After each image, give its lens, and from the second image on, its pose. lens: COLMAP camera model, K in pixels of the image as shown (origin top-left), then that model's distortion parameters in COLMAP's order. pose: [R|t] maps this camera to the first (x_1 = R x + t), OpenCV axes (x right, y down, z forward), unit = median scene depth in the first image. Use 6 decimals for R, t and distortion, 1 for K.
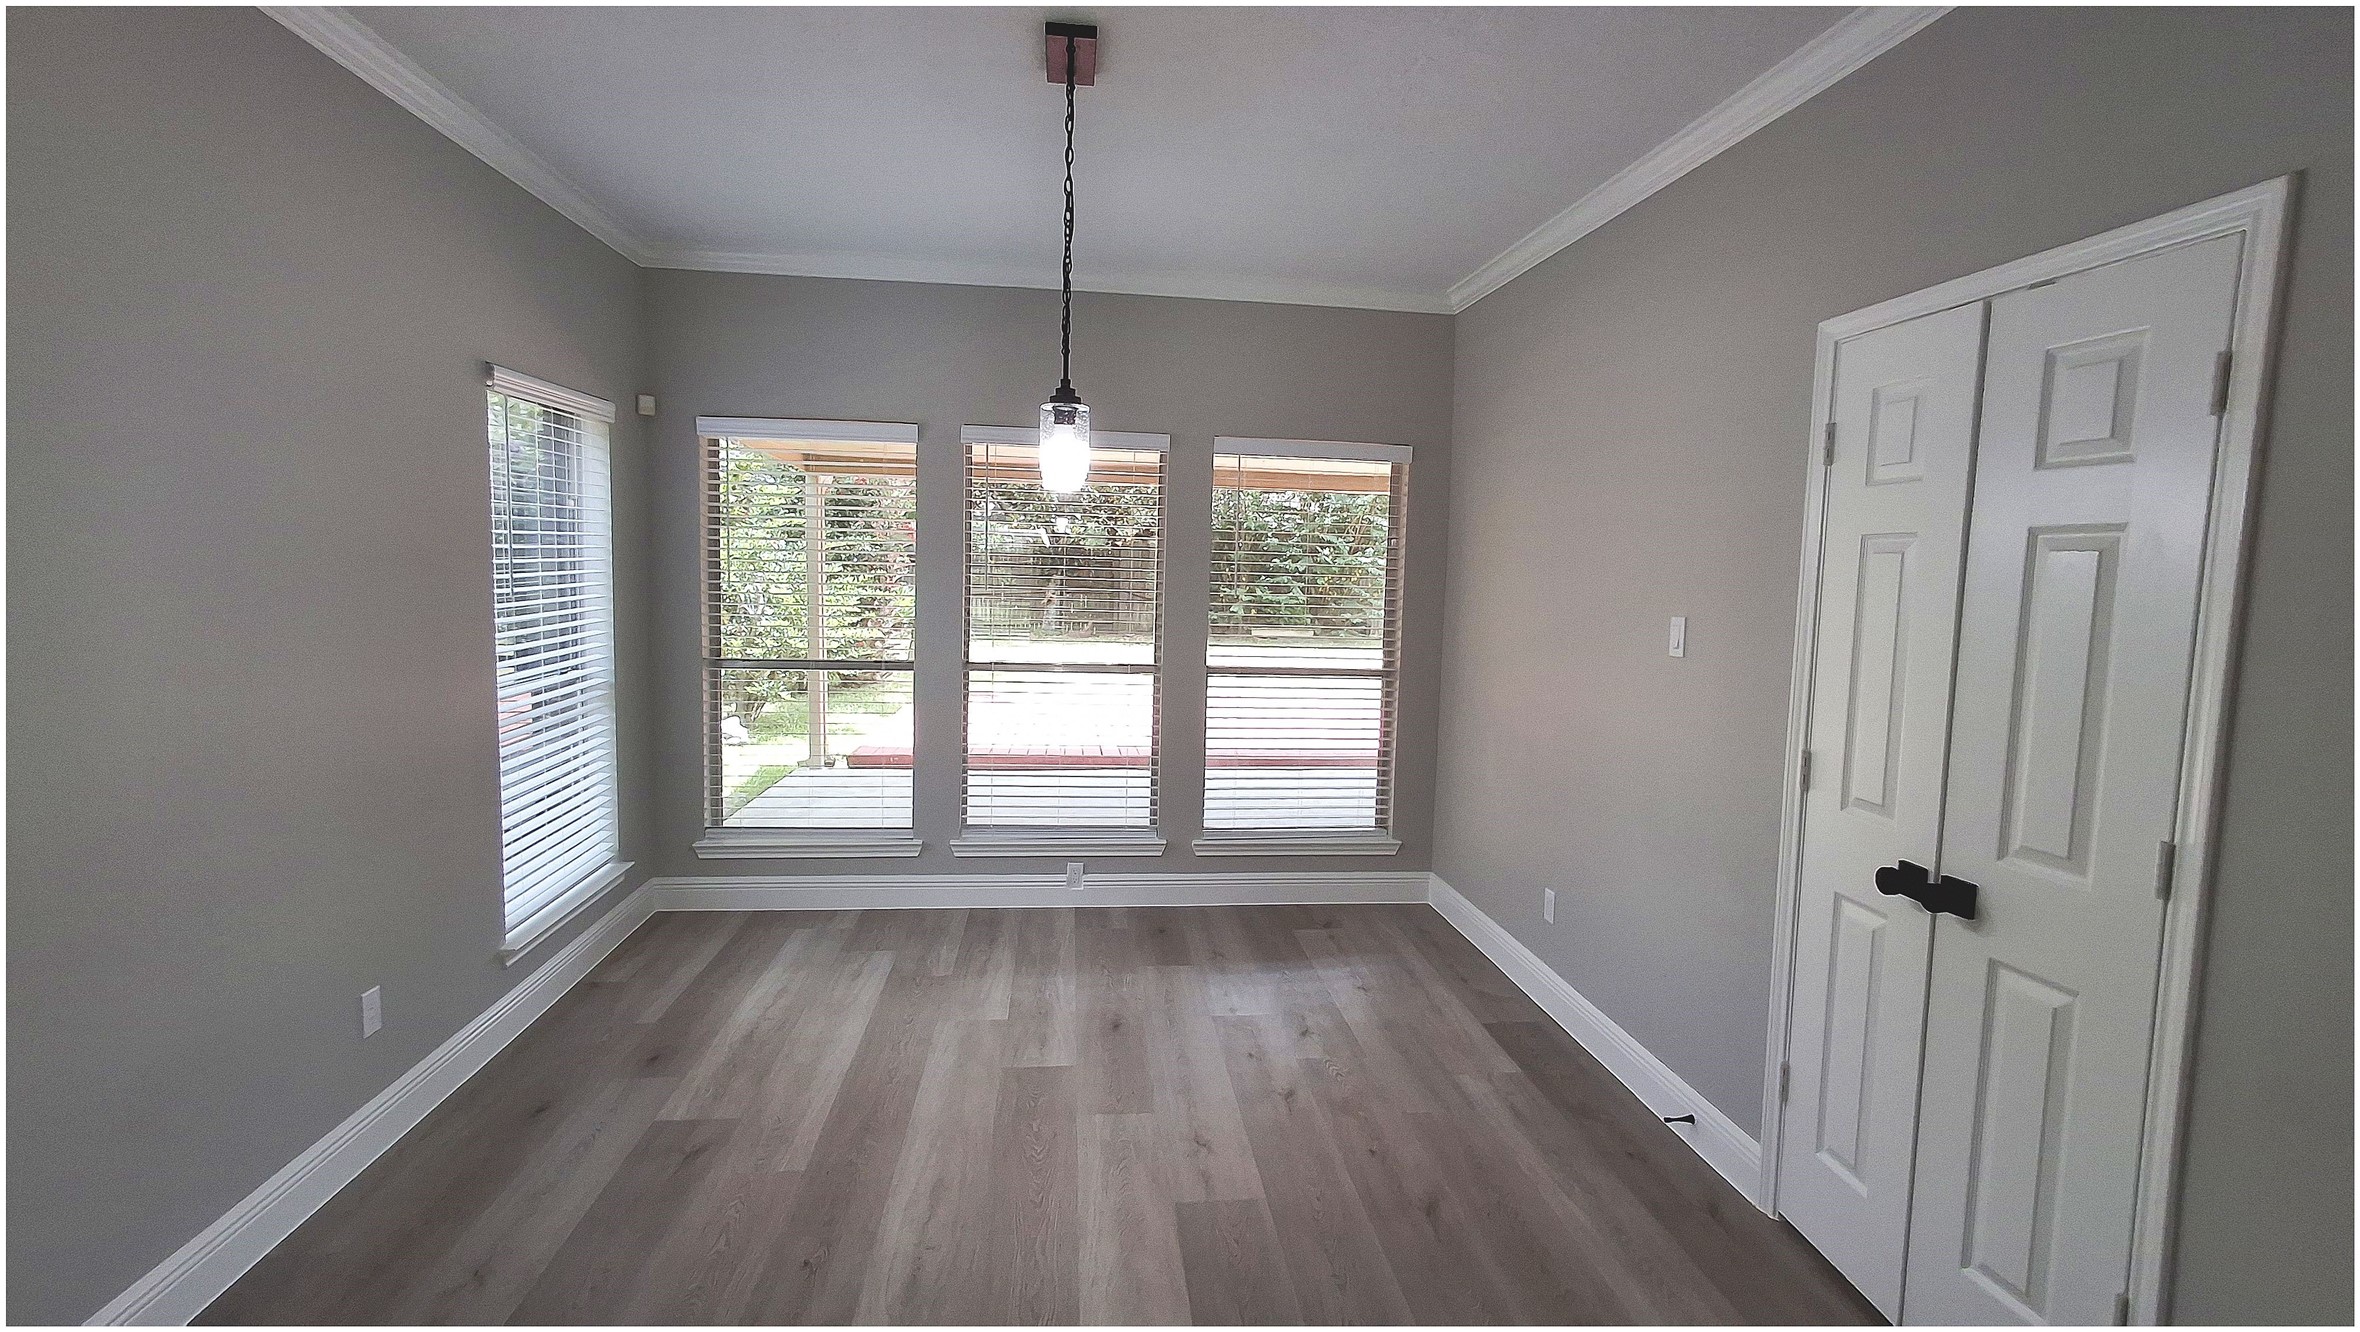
lens RADIAL K [[1082.6, 0, 1191.9], [0, 1082.6, 658.3], [0, 0, 1]] dist [-0.001715, 0.000119]
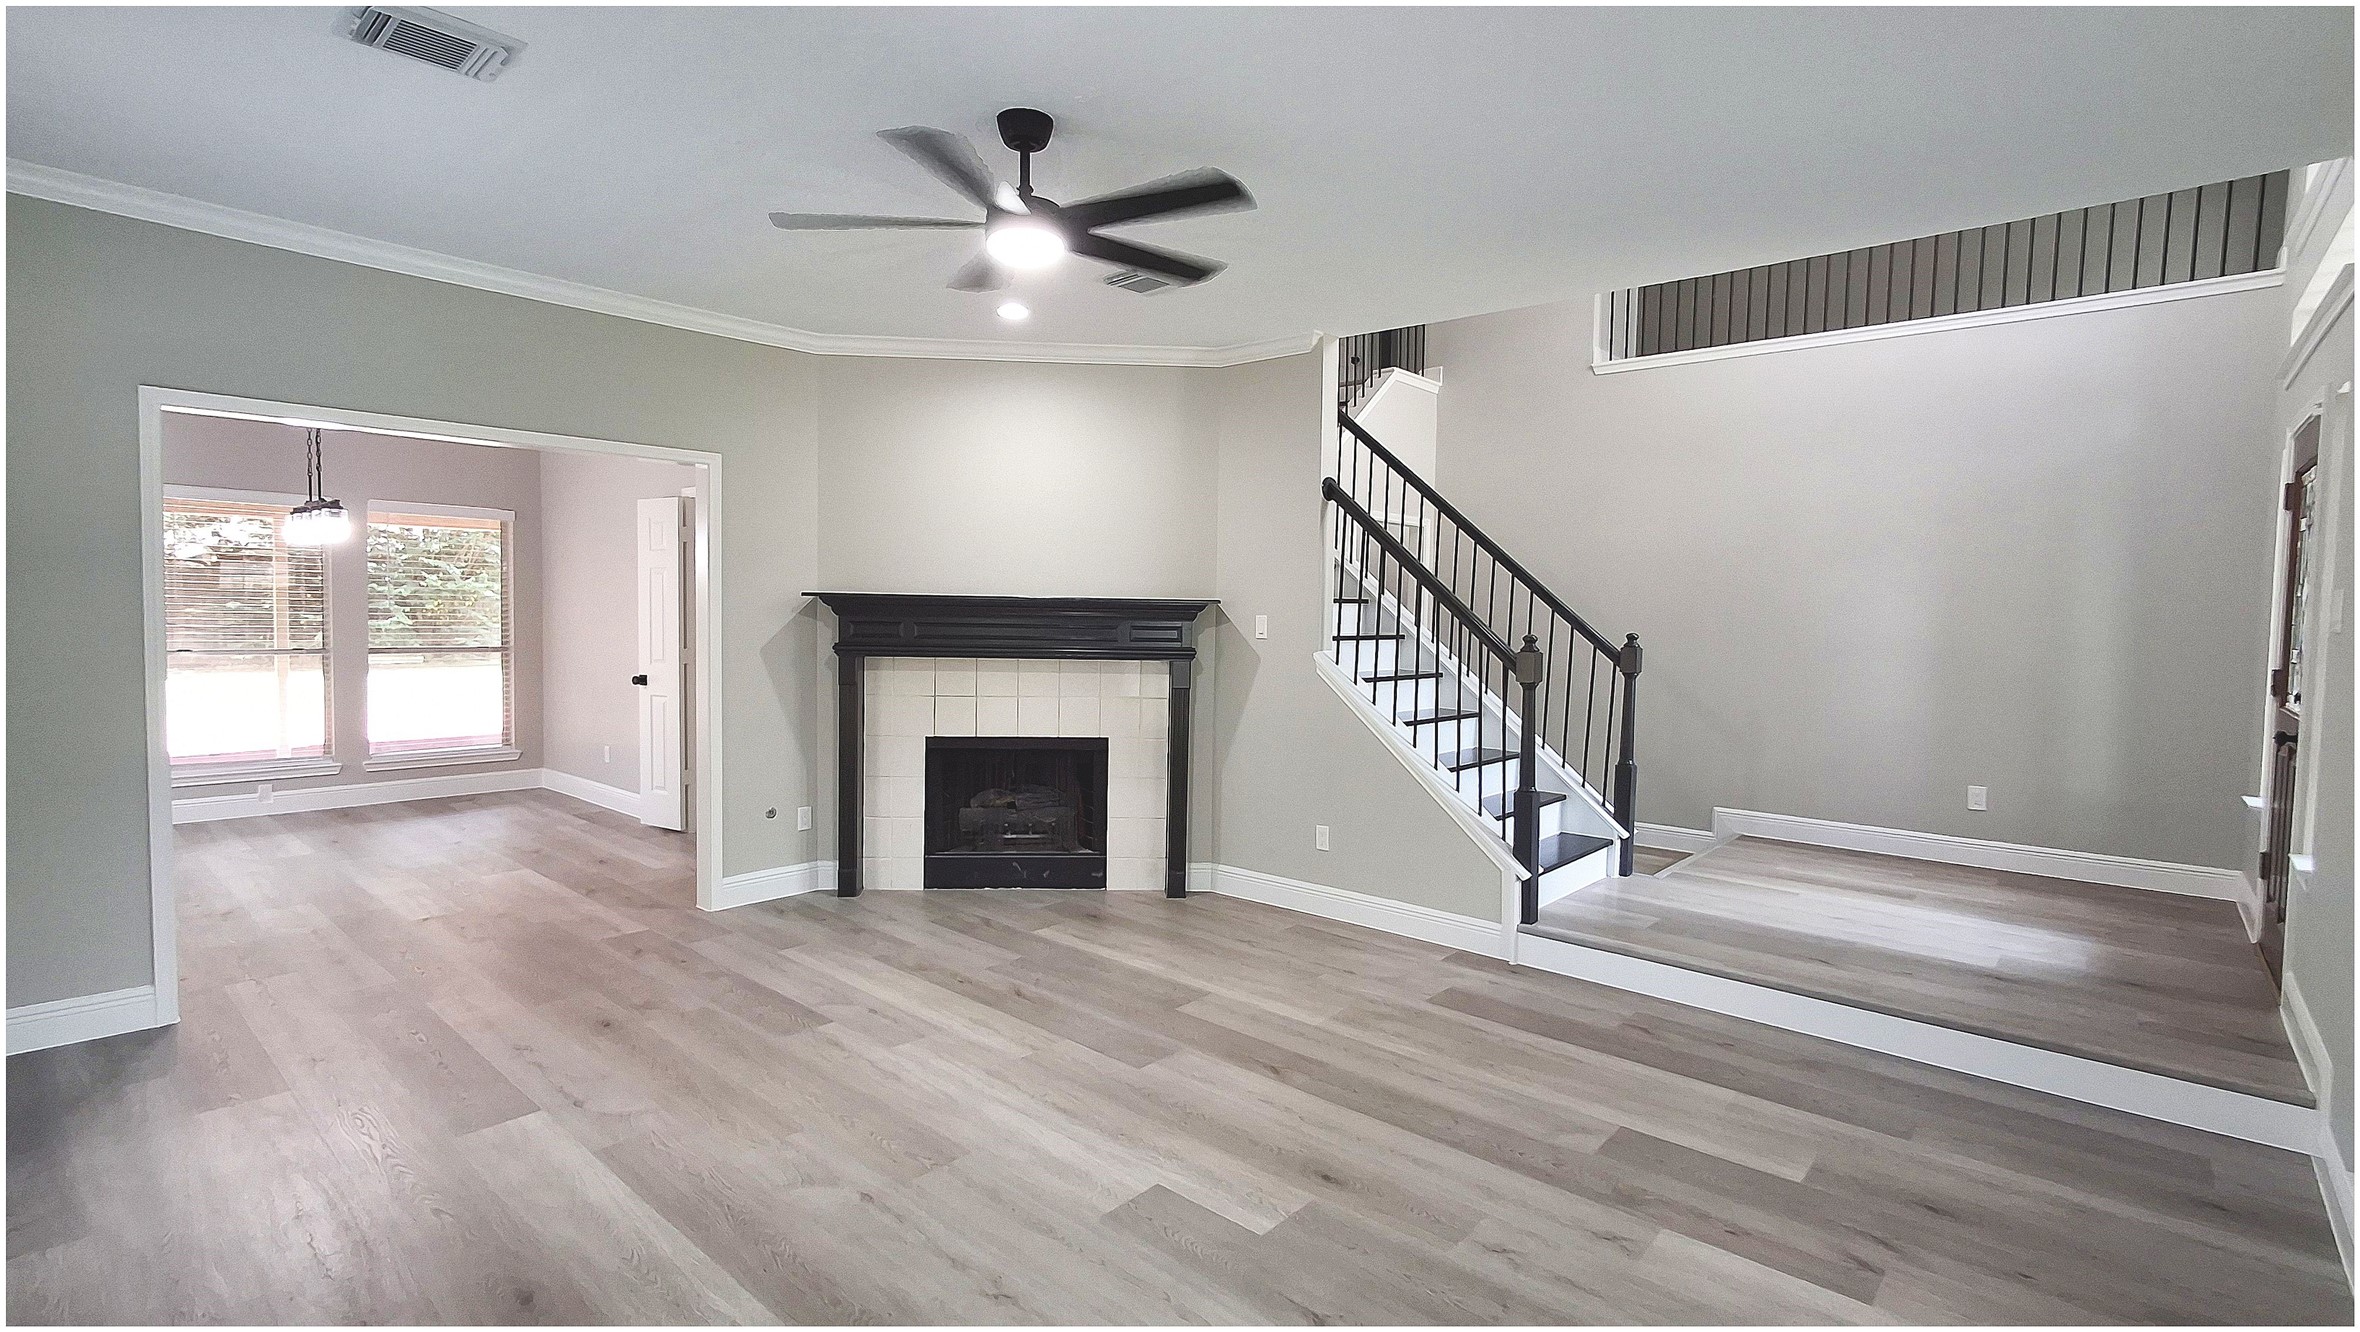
lens RADIAL K [[1082.6, 0, 1191.9], [0, 1082.6, 658.3], [0, 0, 1]] dist [-0.001715, 0.000119]
pose [[0.737705, -0.045735, 0.673572, -0.152275], [0.063021, 0.998011, -0.001258, 0.094382], [-0.672175, 0.043377, 0.739121, -0.886731]]
